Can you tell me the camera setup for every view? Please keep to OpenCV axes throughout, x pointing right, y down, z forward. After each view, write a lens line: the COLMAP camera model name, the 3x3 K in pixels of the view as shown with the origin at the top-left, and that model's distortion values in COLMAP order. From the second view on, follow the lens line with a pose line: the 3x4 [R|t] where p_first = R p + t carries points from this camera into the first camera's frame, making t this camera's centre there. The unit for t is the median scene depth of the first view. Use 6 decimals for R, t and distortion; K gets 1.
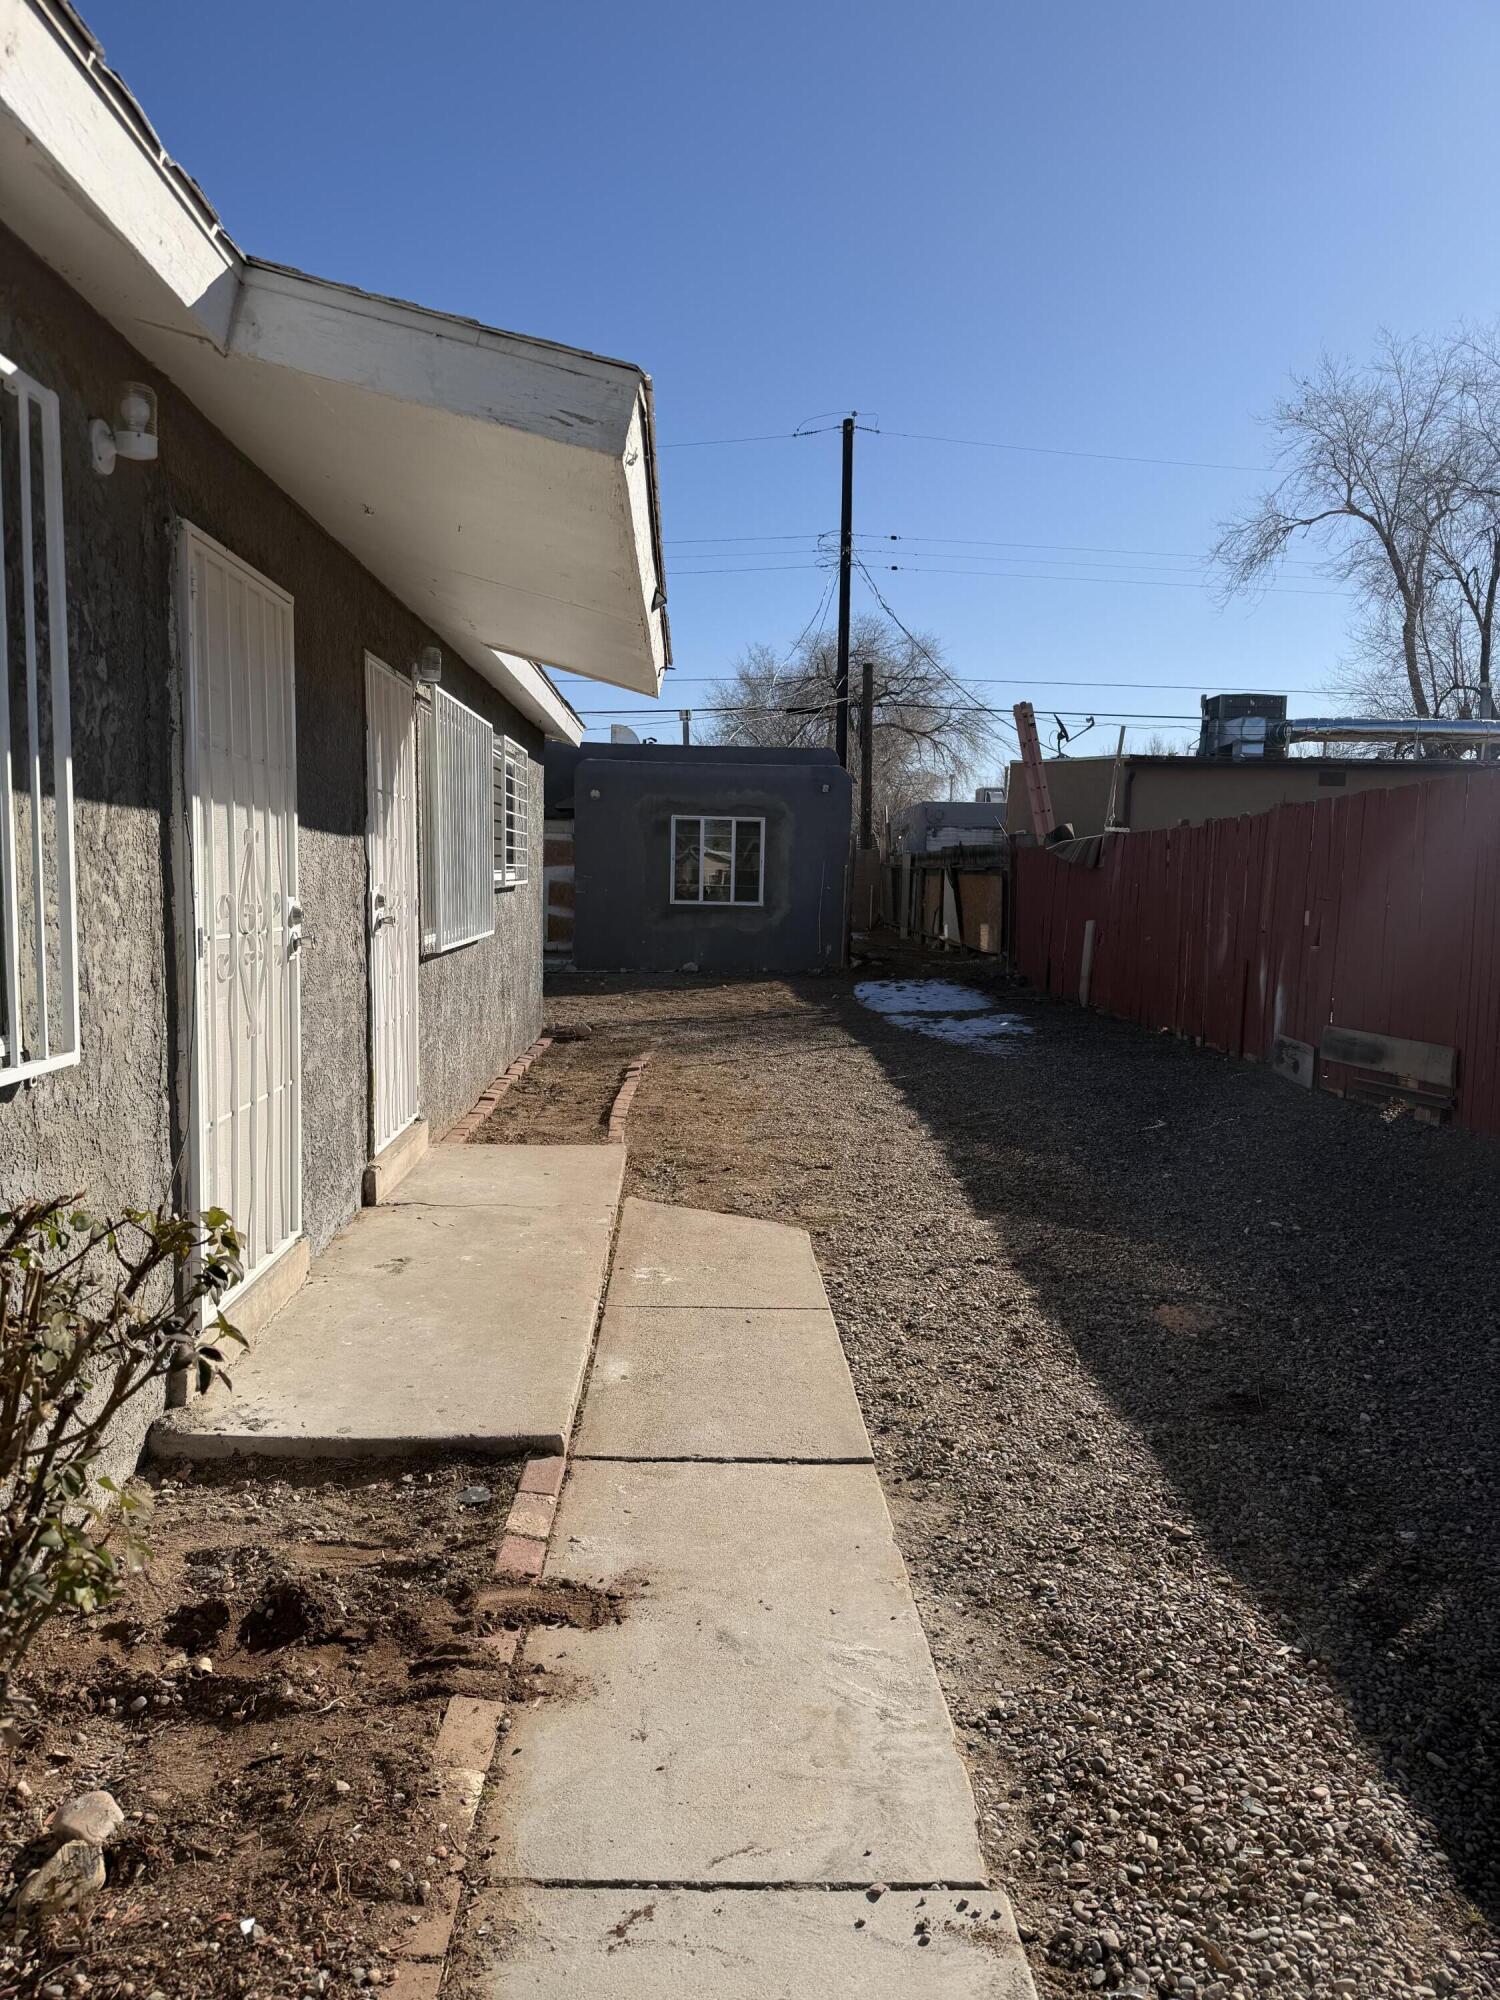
lens RADIAL K [[1405.8, 0, 732.0], [0, 1405.8, 1002.1], [0, 0, 1]] dist [0.026509, -0.014864]
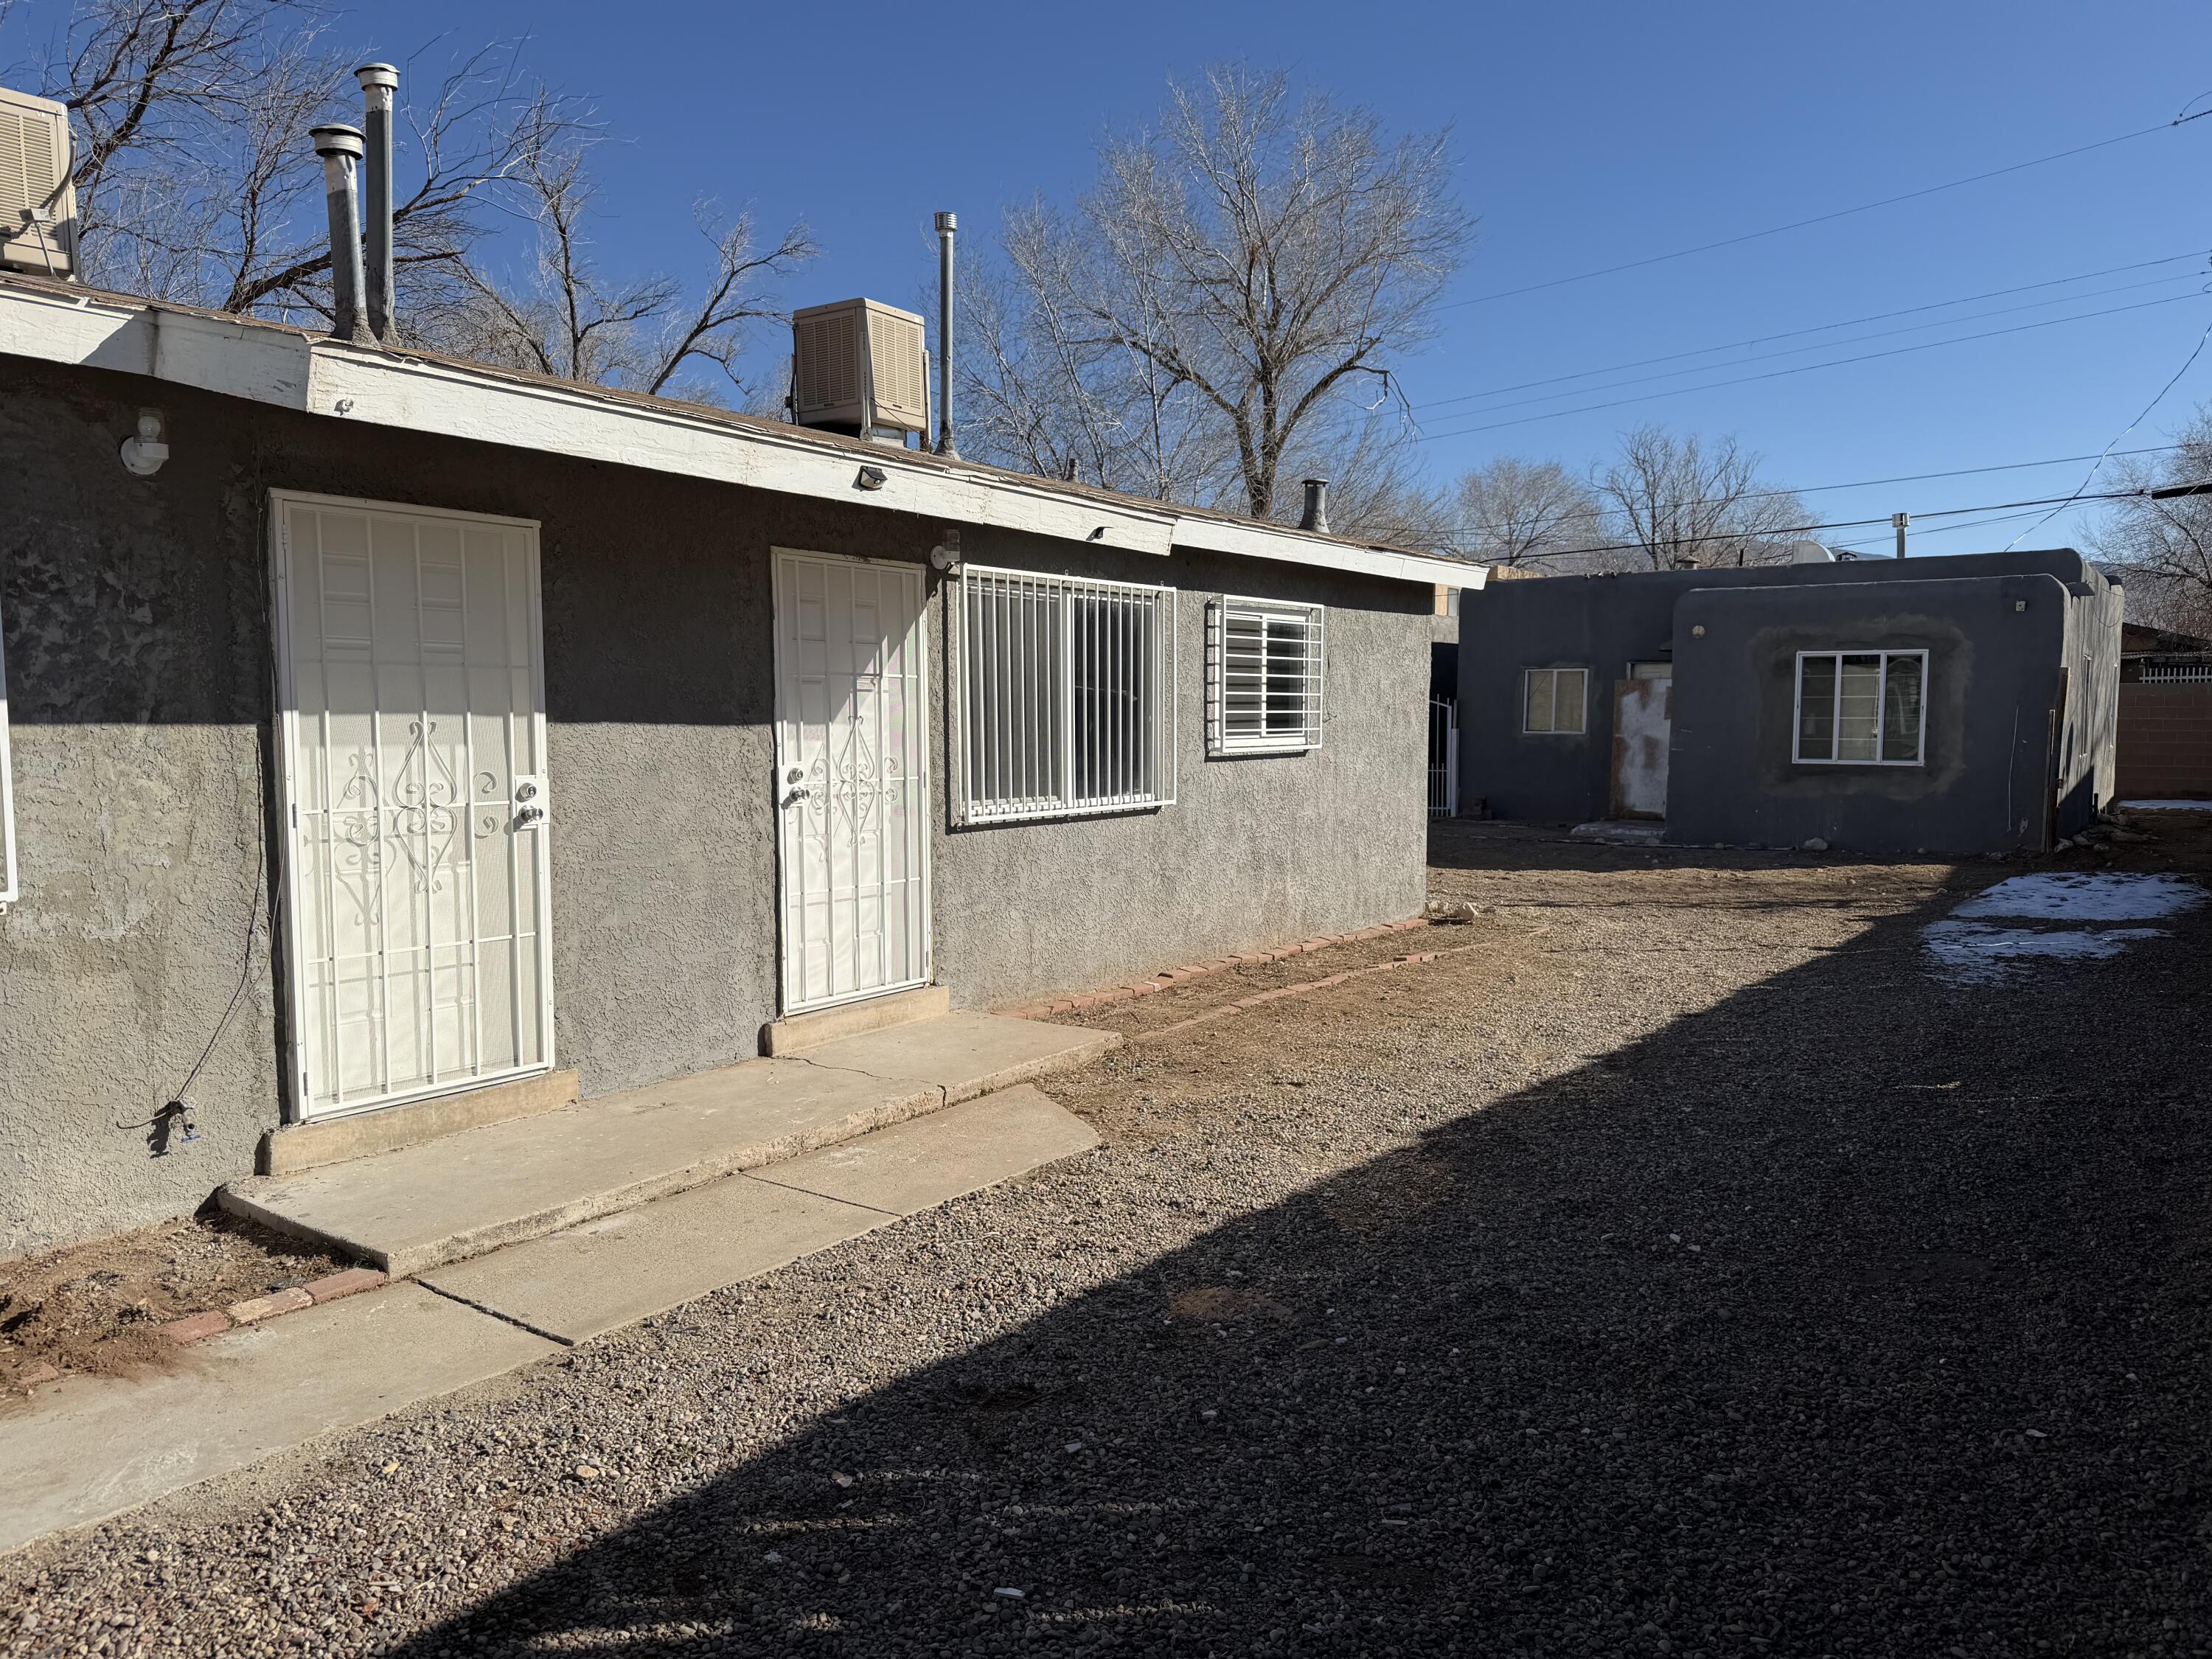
lens RADIAL K [[1554.8, 0, 1107.5], [0, 1554.8, 842.0], [0, 0, 1]] dist [0.026509, -0.014864]
pose [[0.781051, 0.031287, -0.623683, 0.208164], [-0.040283, 0.999188, -0.000323, -0.009421], [0.623167, 0.025376, 0.781677, 0.067271]]
